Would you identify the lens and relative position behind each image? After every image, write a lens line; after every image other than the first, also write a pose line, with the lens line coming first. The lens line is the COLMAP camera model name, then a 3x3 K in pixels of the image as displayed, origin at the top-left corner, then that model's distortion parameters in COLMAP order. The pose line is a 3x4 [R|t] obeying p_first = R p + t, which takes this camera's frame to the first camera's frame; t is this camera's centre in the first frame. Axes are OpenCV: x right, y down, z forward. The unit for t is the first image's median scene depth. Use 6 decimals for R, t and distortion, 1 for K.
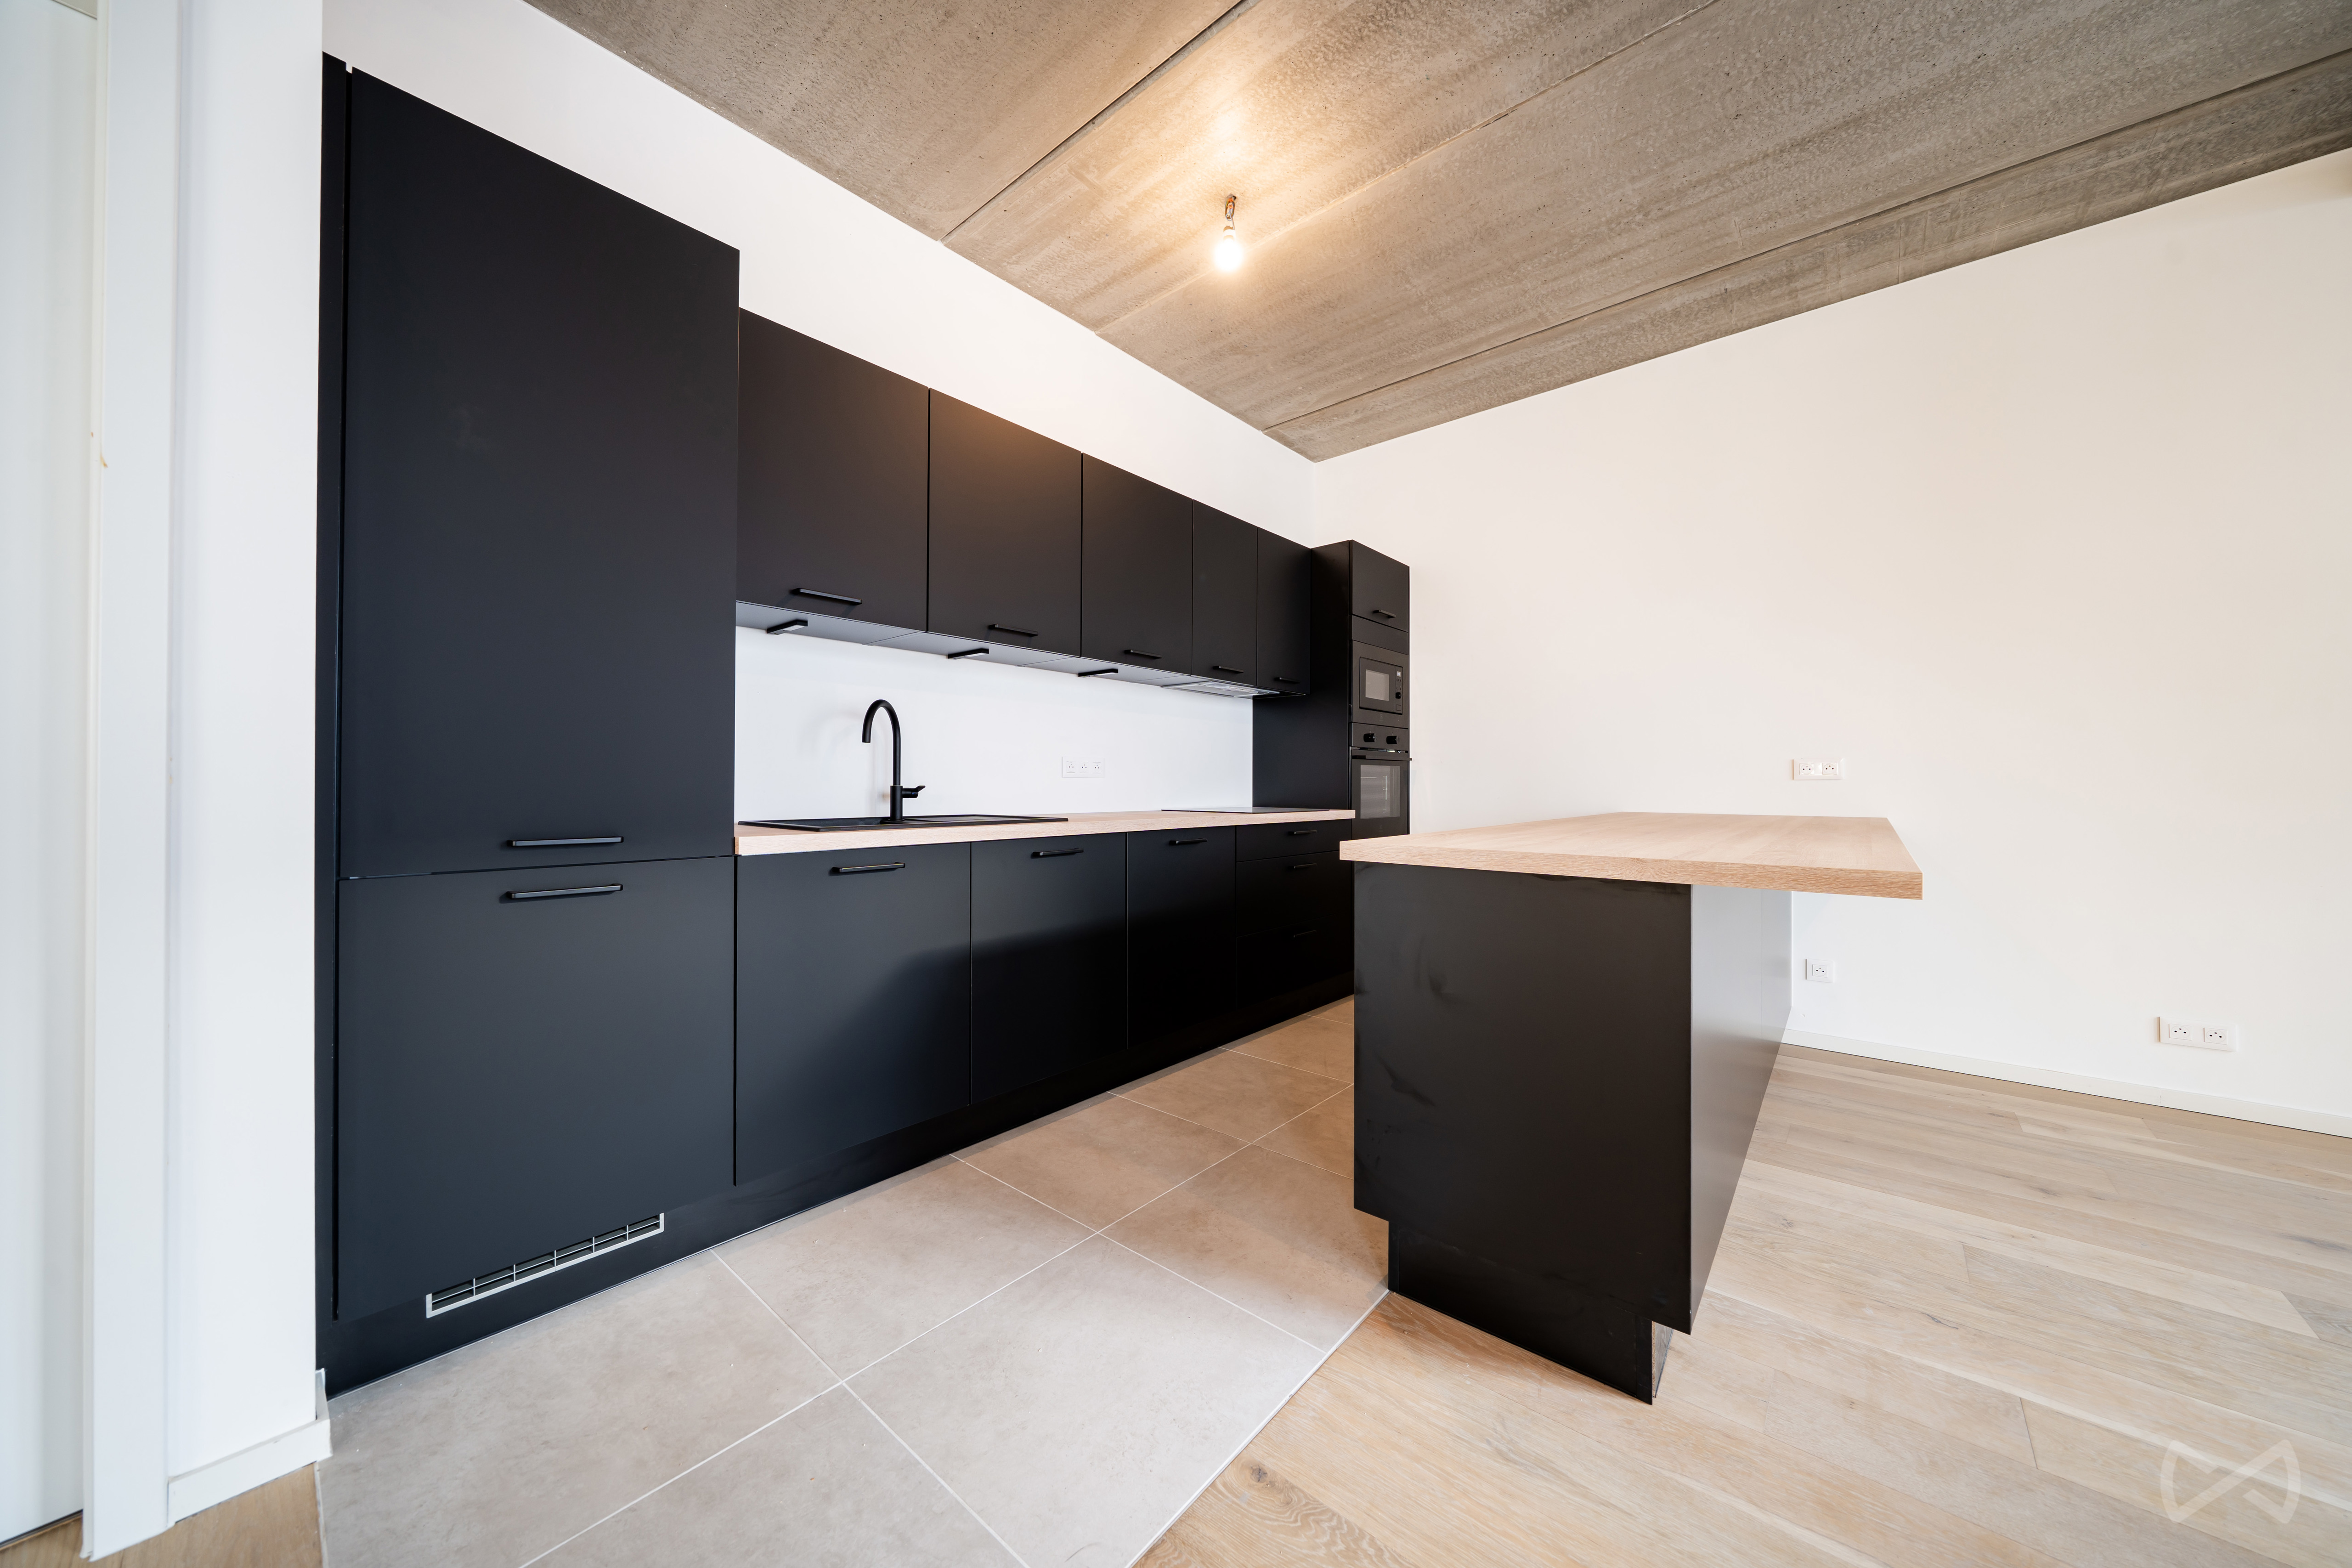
lens RADIAL K [[800.9, 0, 1184.0], [0, 800.9, 779.1], [0, 0, 1]] dist [-0.001622, 0.000072]
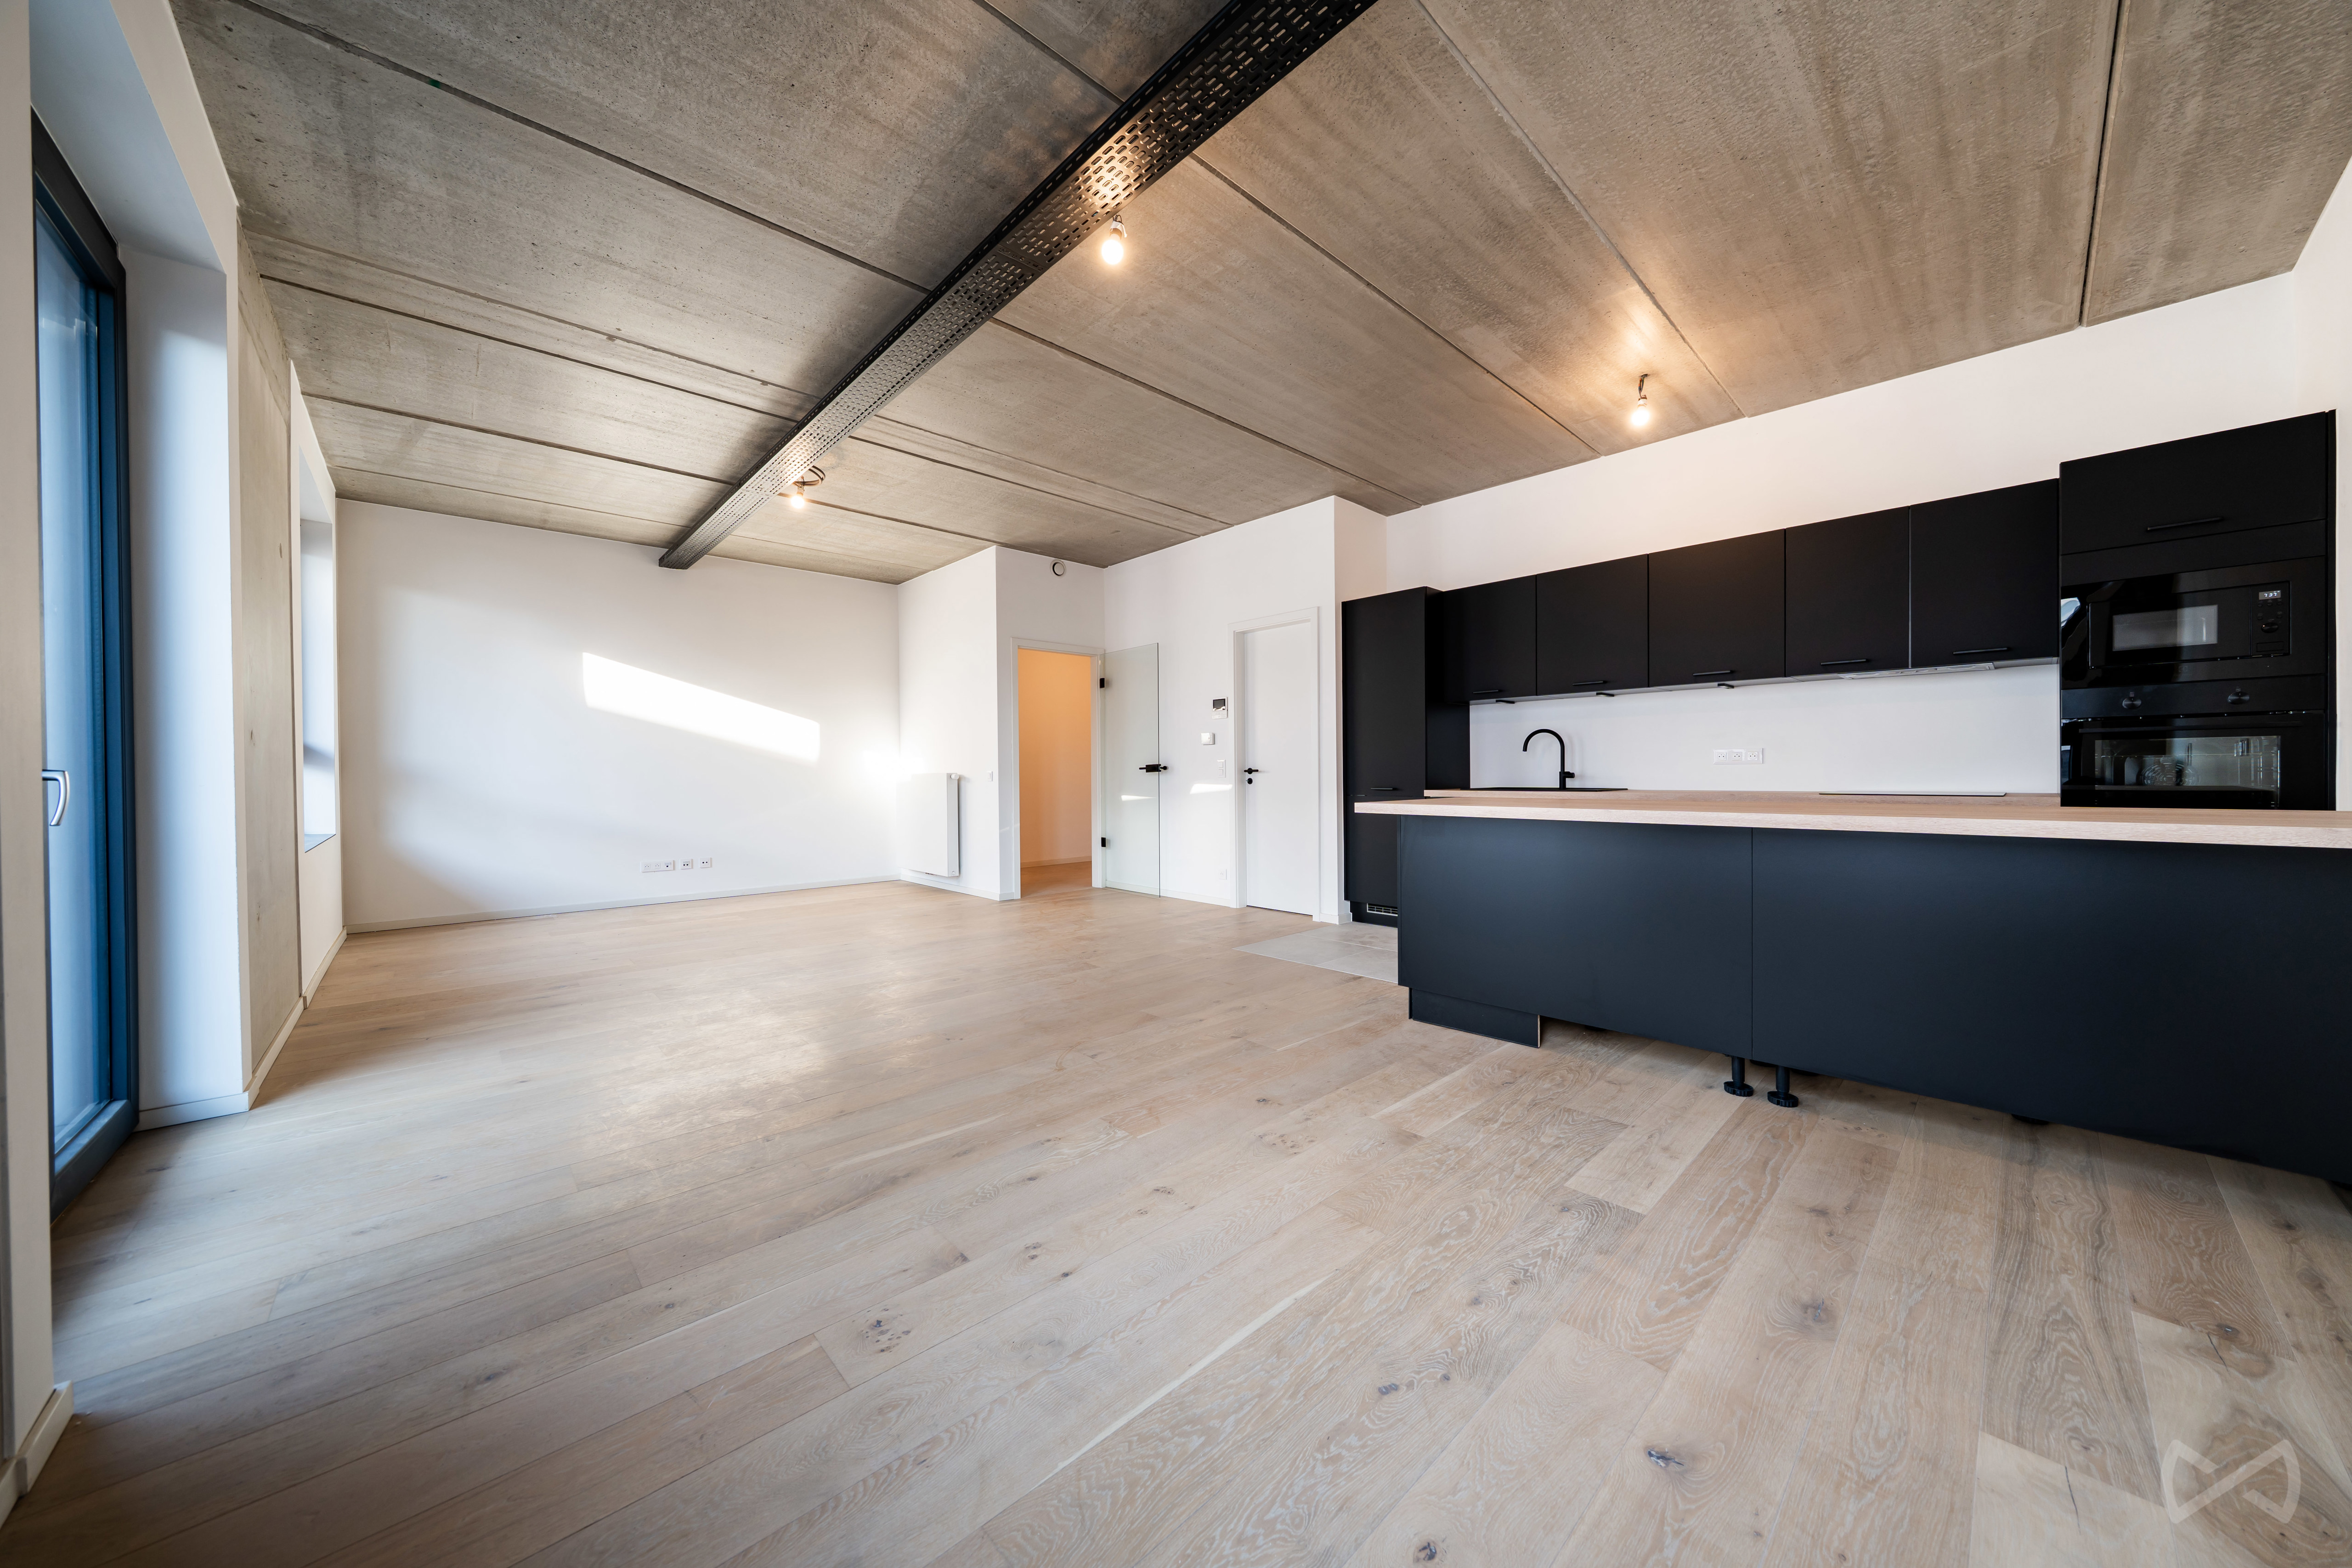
lens RADIAL K [[800.9, 0, 1184.0], [0, 800.9, 779.1], [0, 0, 1]] dist [-0.001622, 0.000072]
pose [[-0.112016, 0.008303, -0.993672, 1.655383], [0.015792, 0.999854, 0.006575, 0.001016], [0.993581, -0.014955, -0.112130, 0.308788]]
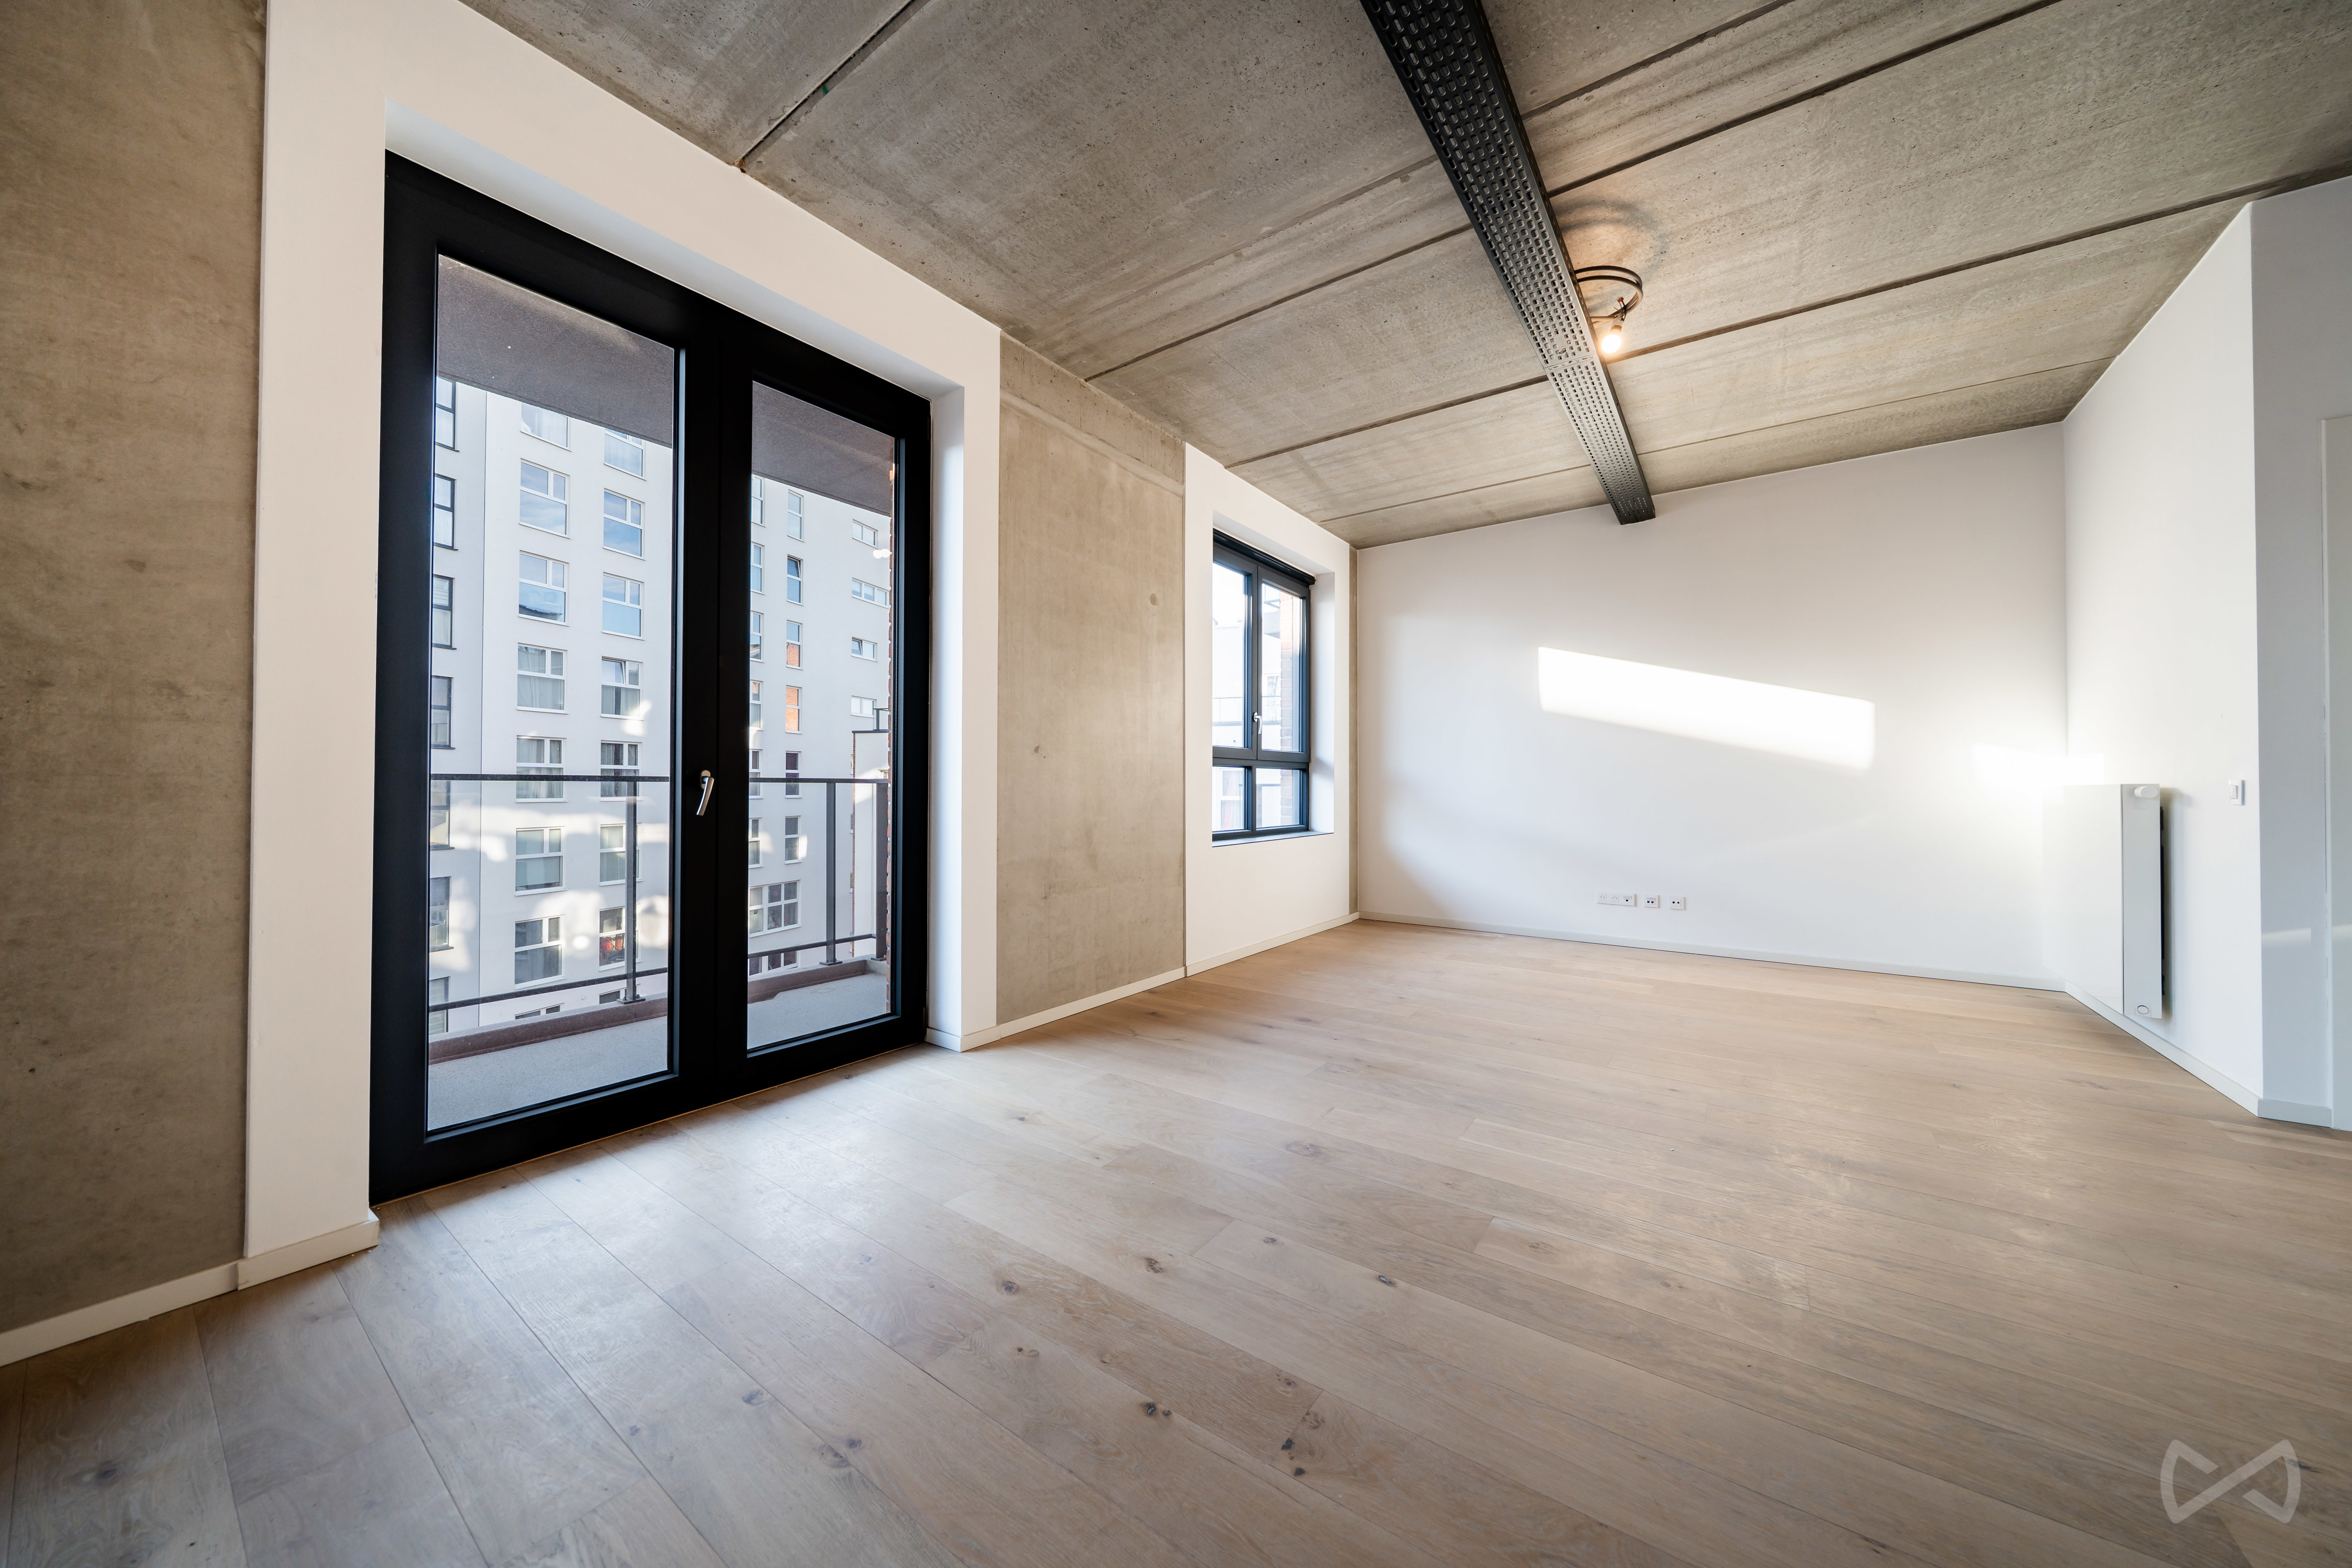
lens RADIAL K [[800.9, 0, 1184.0], [0, 800.9, 779.1], [0, 0, 1]] dist [-0.001622, 0.000072]
pose [[-0.996479, -0.002915, -0.083789, 0.576342], [-0.001454, 0.999846, -0.017492, 0.000743], [0.083827, -0.017309, -0.996330, 0.302967]]
